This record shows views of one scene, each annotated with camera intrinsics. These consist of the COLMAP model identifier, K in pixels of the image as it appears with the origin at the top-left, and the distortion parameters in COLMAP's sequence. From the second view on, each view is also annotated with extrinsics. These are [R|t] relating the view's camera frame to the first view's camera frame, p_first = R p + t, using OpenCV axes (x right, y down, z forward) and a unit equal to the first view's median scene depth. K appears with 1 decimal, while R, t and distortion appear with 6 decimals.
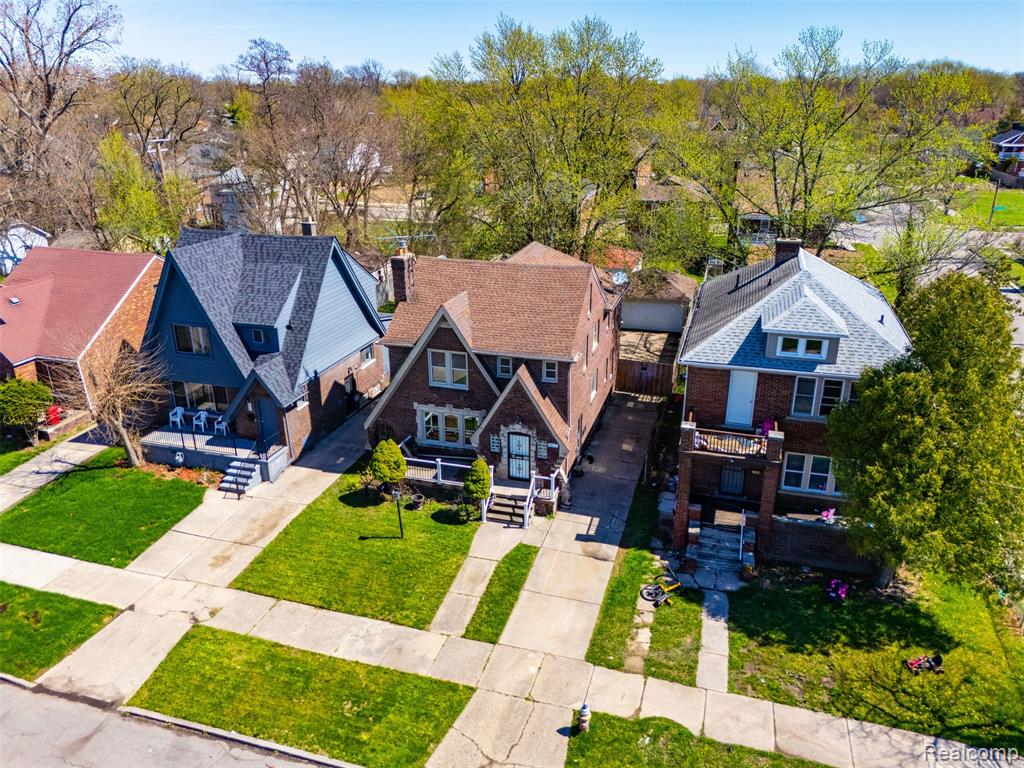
lens RADIAL K [[749.5, 0, 515.0], [0, 749.5, 385.2], [0, 0, 1]] dist [0.083318, -0.081343]
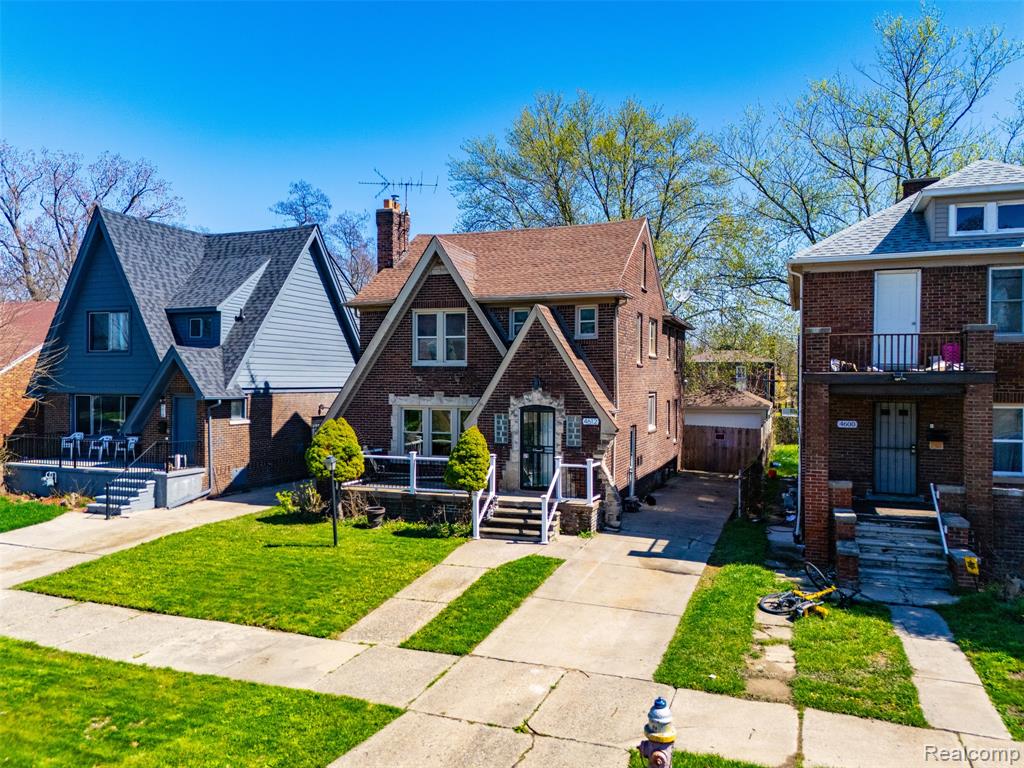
lens RADIAL K [[749.5, 0, 515.0], [0, 749.5, 385.2], [0, 0, 1]] dist [0.083318, -0.081343]
pose [[0.997690, 0.012671, -0.066740, 0.028535], [-0.035616, 0.934165, -0.355061, 0.277169], [0.057847, 0.356618, 0.932458, 0.388696]]
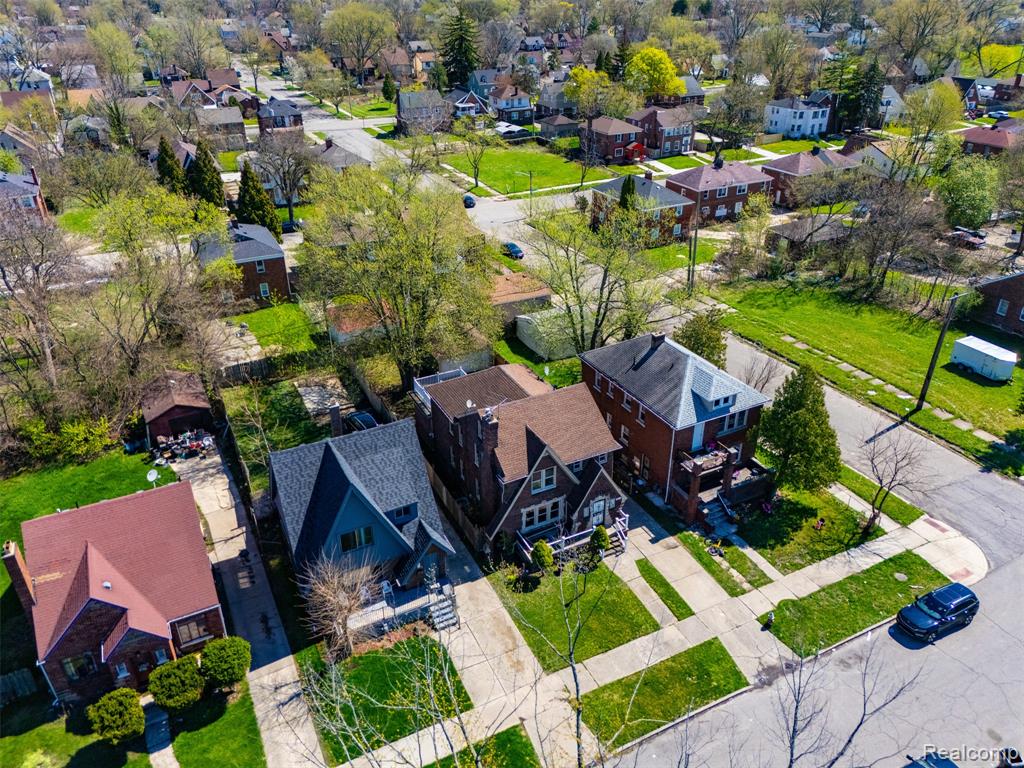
lens RADIAL K [[749.5, 0, 515.0], [0, 749.5, 385.2], [0, 0, 1]] dist [0.083318, -0.081343]
pose [[0.719647, -0.332320, 0.609649, -1.037758], [0.252842, 0.943166, 0.215658, -0.569132], [-0.646668, -0.001053, 0.762771, -0.121941]]
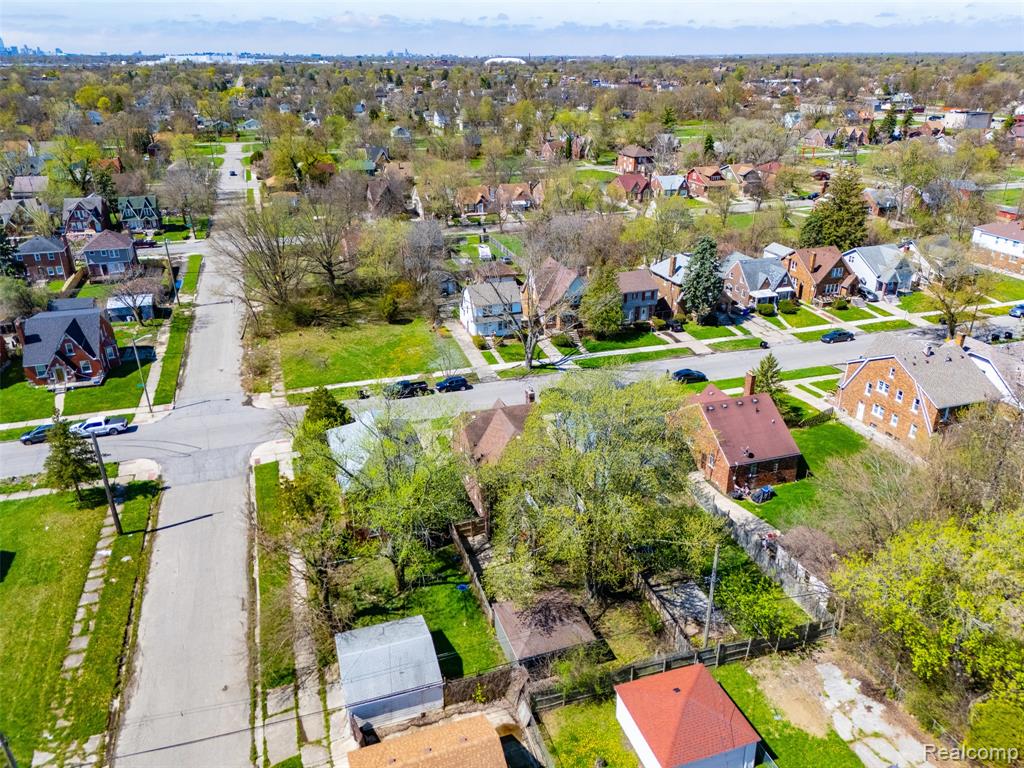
lens RADIAL K [[749.5, 0, 515.0], [0, 749.5, 385.2], [0, 0, 1]] dist [0.083318, -0.081343]
pose [[-0.817131, 0.235965, -0.525943, 1.237337], [-0.203211, 0.735897, 0.645880, -1.860874], [0.539446, 0.634646, -0.553374, 2.469665]]
